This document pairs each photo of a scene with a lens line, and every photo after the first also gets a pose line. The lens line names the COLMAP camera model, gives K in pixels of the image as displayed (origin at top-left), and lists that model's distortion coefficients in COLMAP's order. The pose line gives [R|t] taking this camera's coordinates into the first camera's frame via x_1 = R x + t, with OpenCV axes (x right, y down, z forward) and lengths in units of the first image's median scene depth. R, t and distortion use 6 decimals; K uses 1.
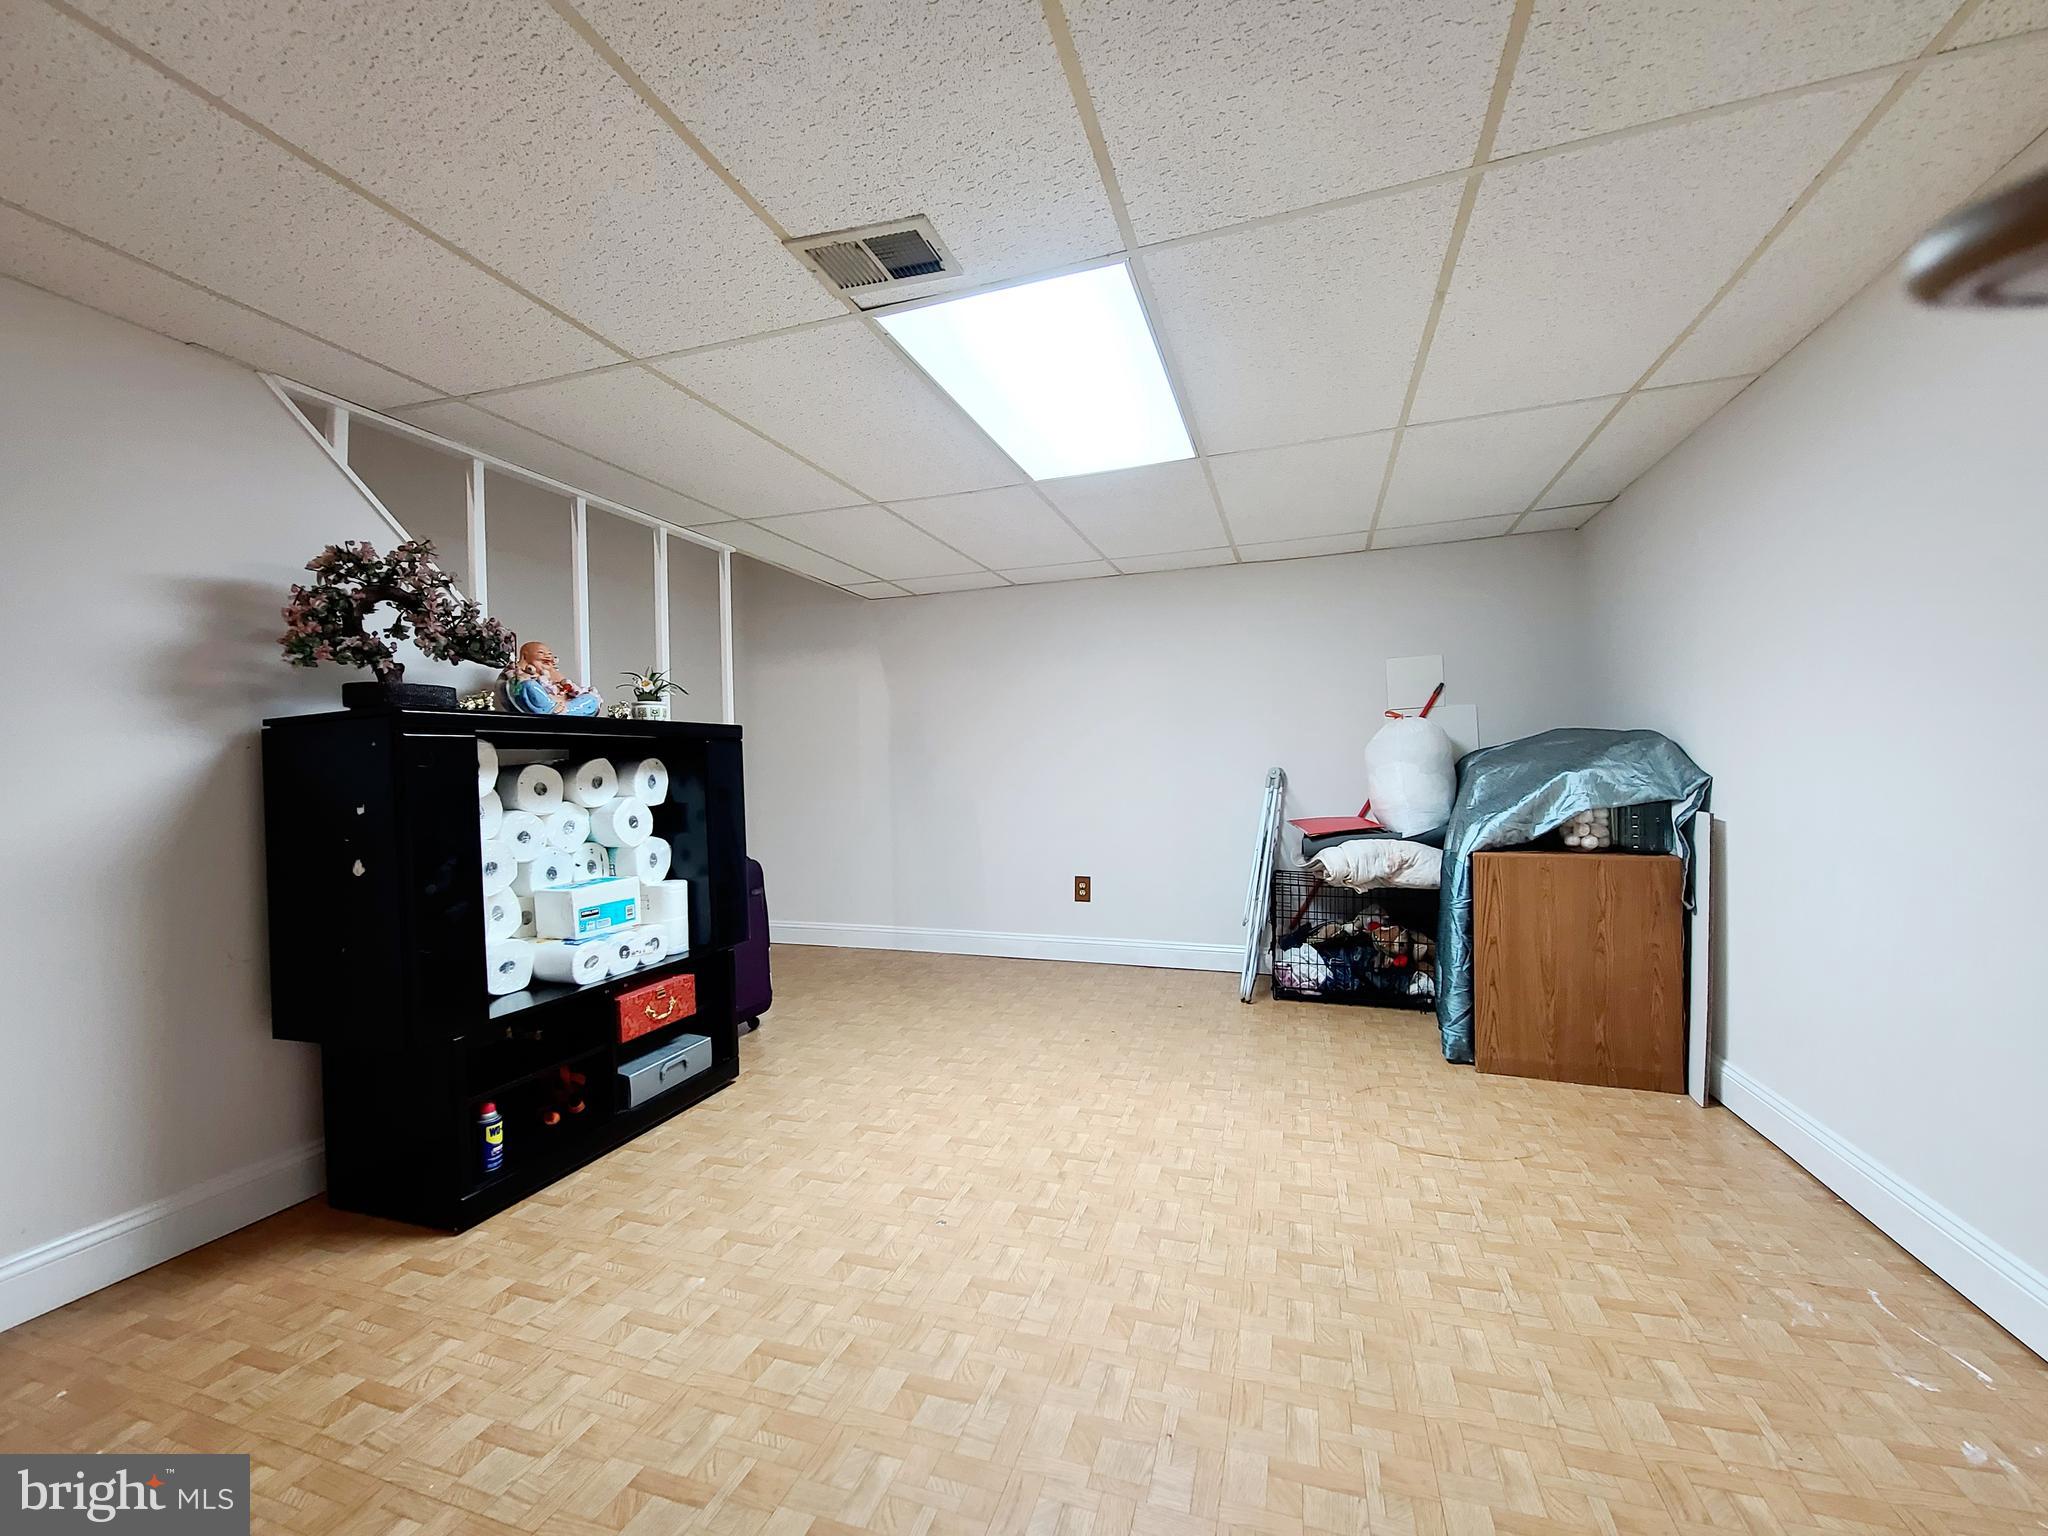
lens RADIAL K [[842.5, 0, 1022.2], [0, 842.5, 766.9], [0, 0, 1]] dist [-0.001678, -0.000552]
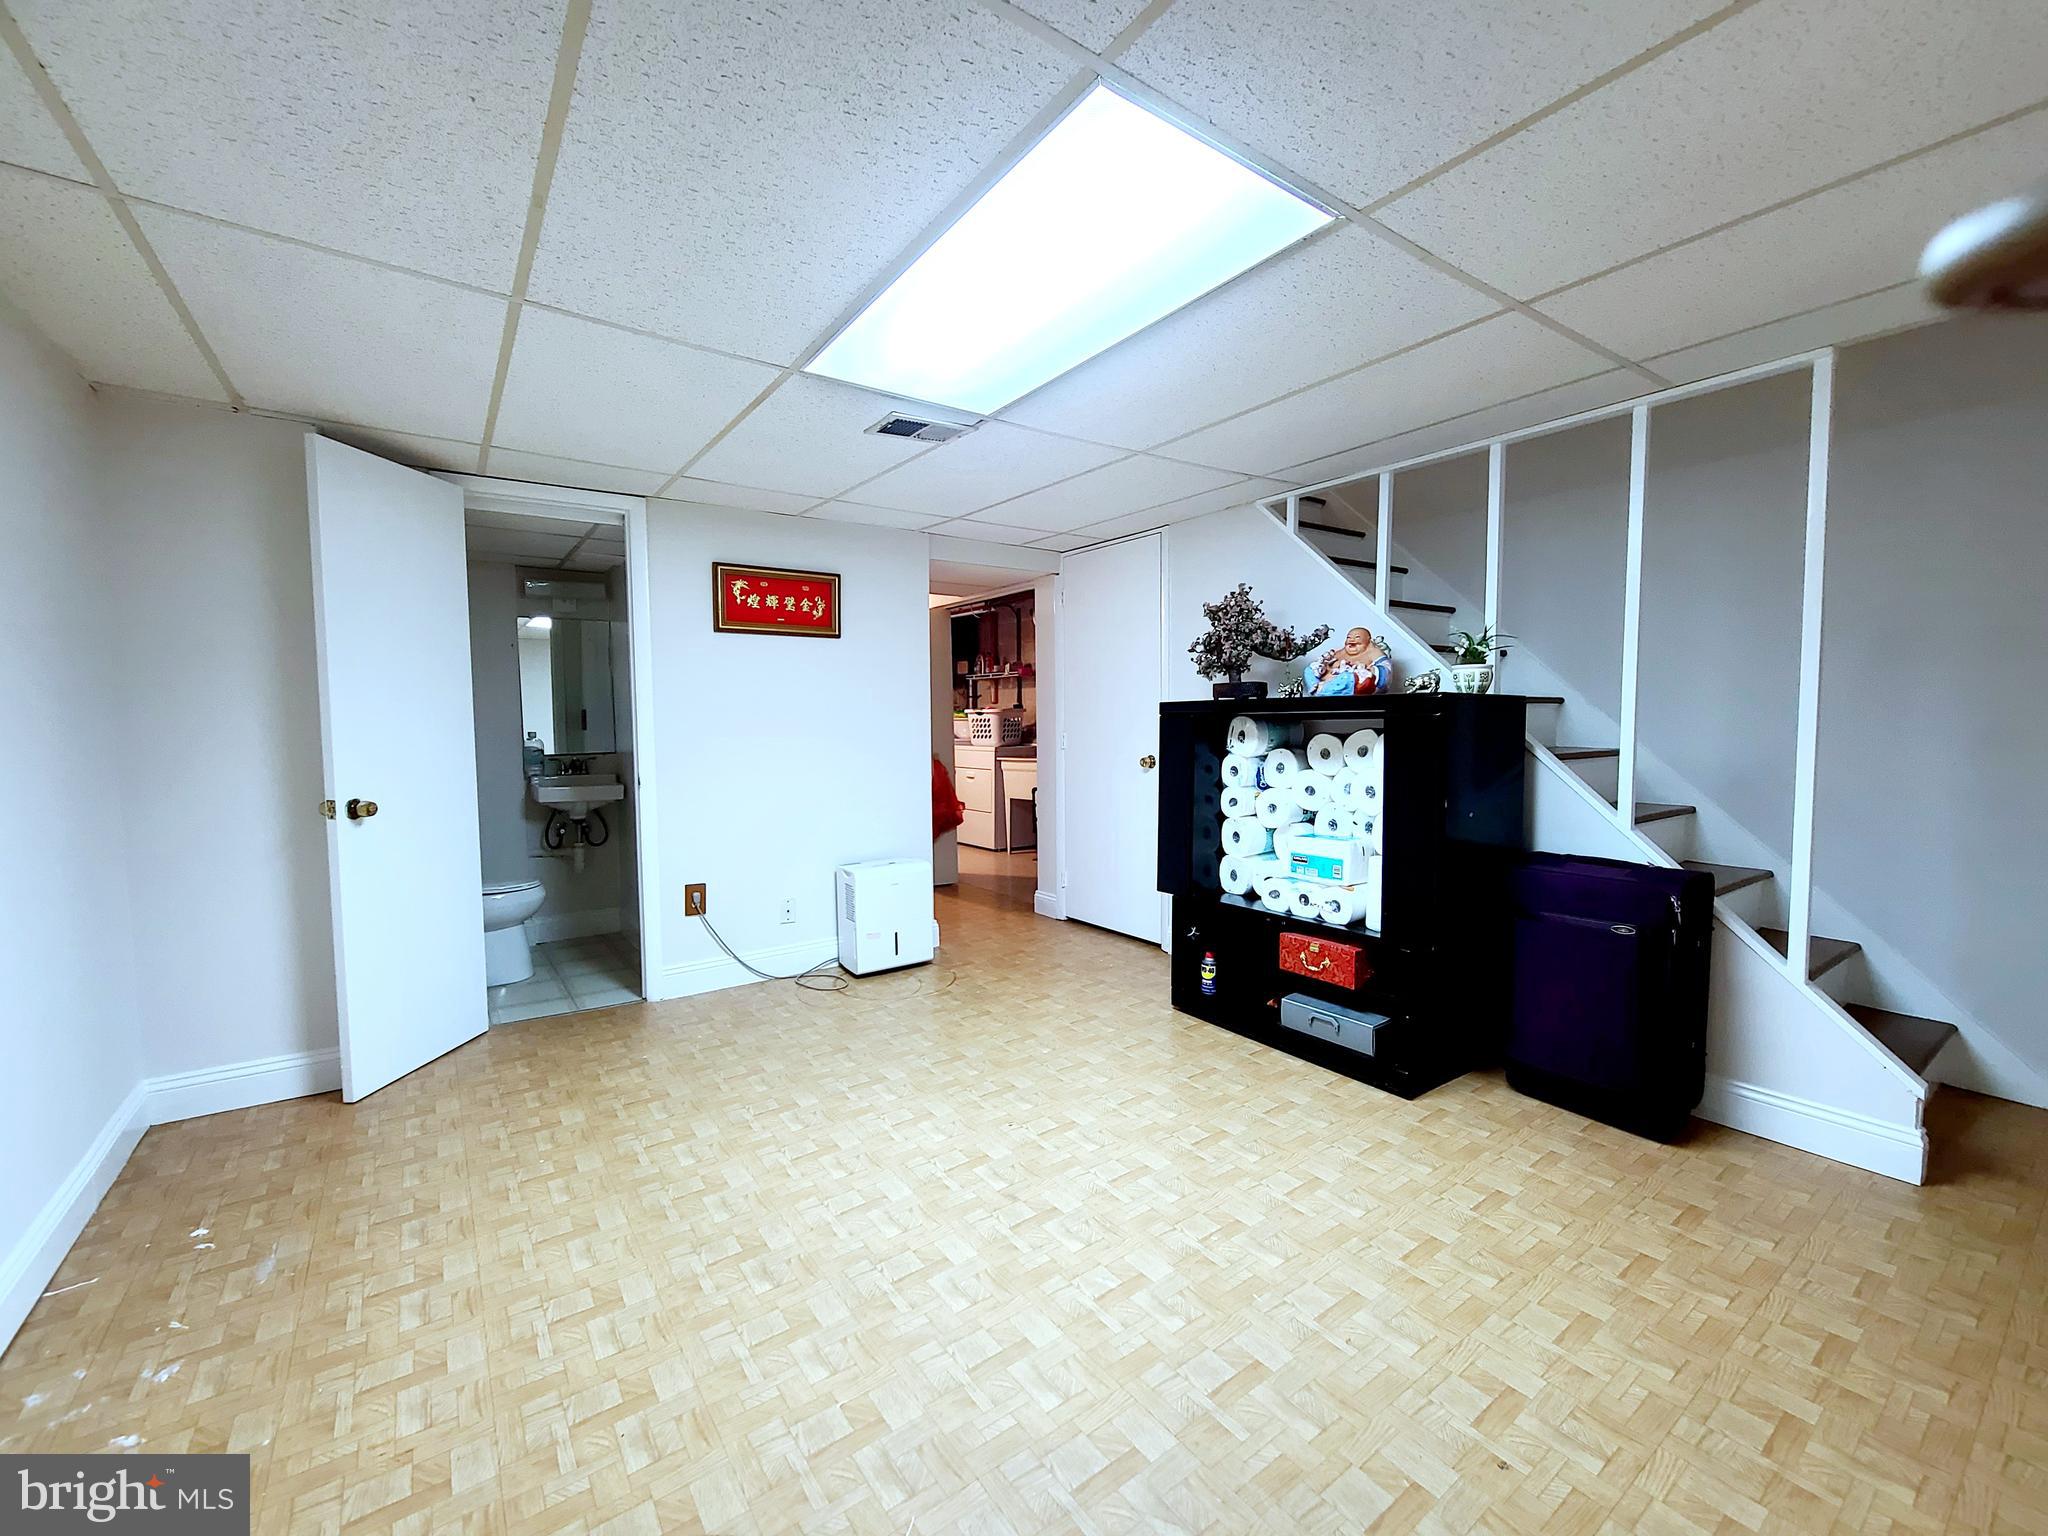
lens RADIAL K [[842.5, 0, 1022.2], [0, 842.5, 766.9], [0, 0, 1]] dist [-0.001678, -0.000552]
pose [[-0.591289, 0.075575, -0.802911, 0.691629], [0.025264, 0.996847, 0.075224, -0.059853], [0.806064, 0.024194, -0.591334, 1.414393]]
